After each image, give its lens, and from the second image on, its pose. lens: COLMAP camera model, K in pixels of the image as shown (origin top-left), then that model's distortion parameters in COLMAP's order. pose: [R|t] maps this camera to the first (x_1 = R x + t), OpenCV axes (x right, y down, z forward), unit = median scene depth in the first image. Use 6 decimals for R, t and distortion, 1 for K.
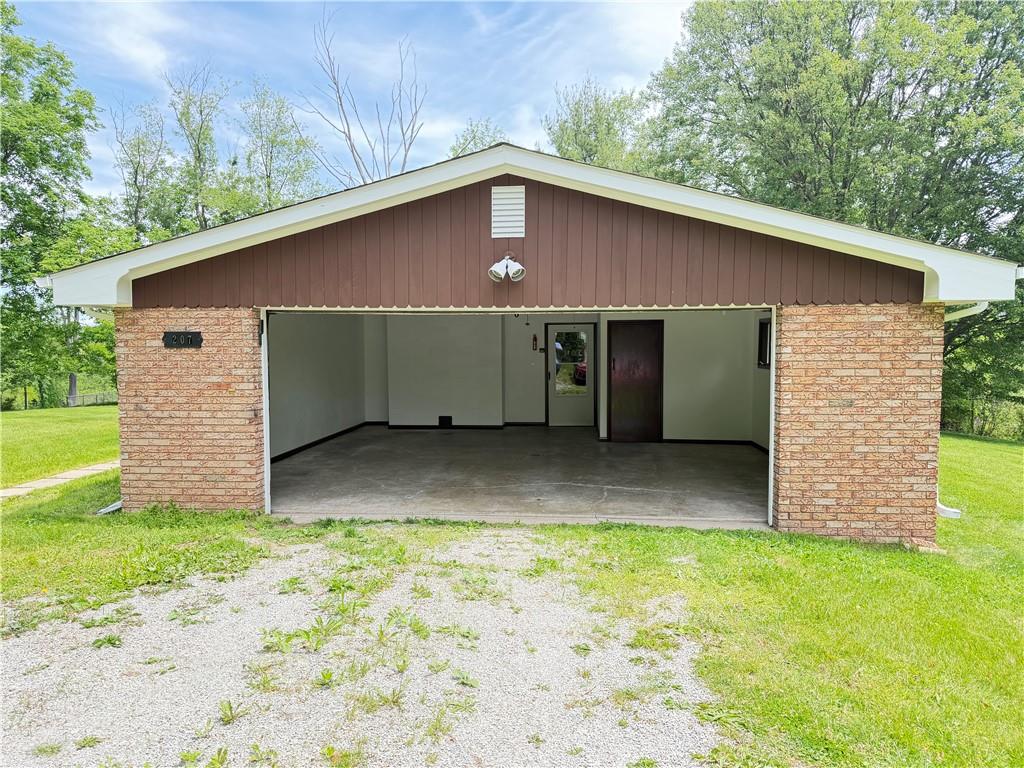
lens RADIAL K [[719.2, 0, 510.7], [0, 719.2, 382.9], [0, 0, 1]] dist [0.012848, -0.001756]
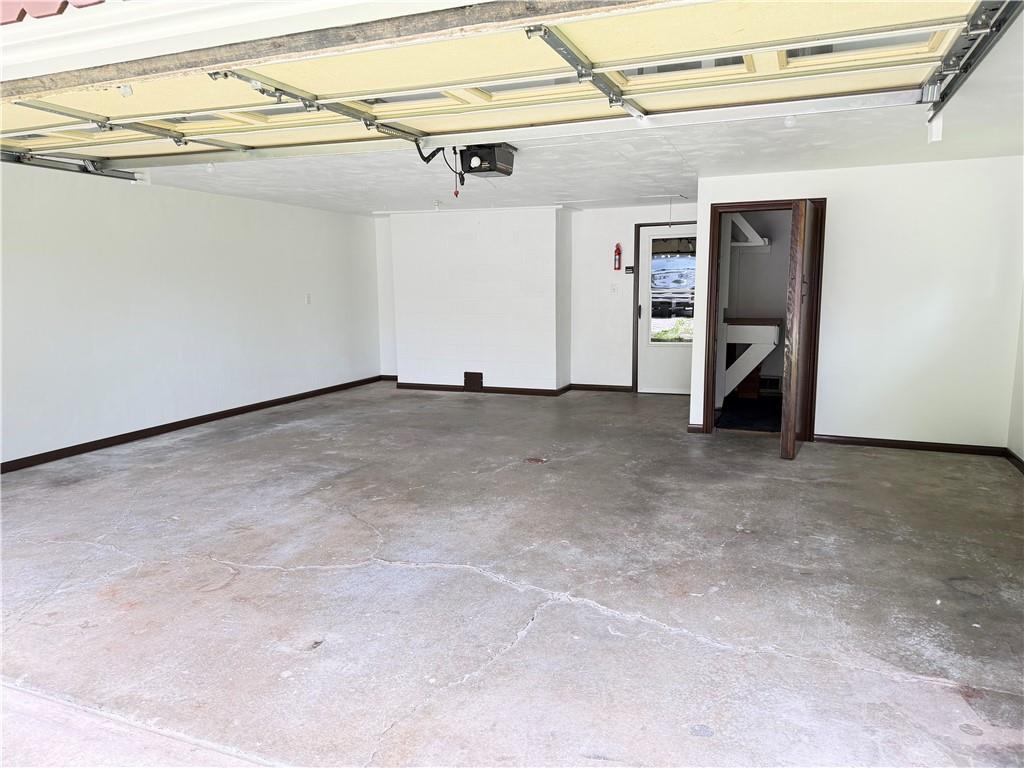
lens RADIAL K [[719.2, 0, 513.4], [0, 719.2, 388.2], [0, 0, 1]] dist [0.012848, -0.001756]
pose [[0.957199, 0.038045, -0.286918, 0.131928], [-0.010675, 0.995289, 0.096362, -0.002729], [0.289232, -0.089175, 0.953096, 0.382520]]
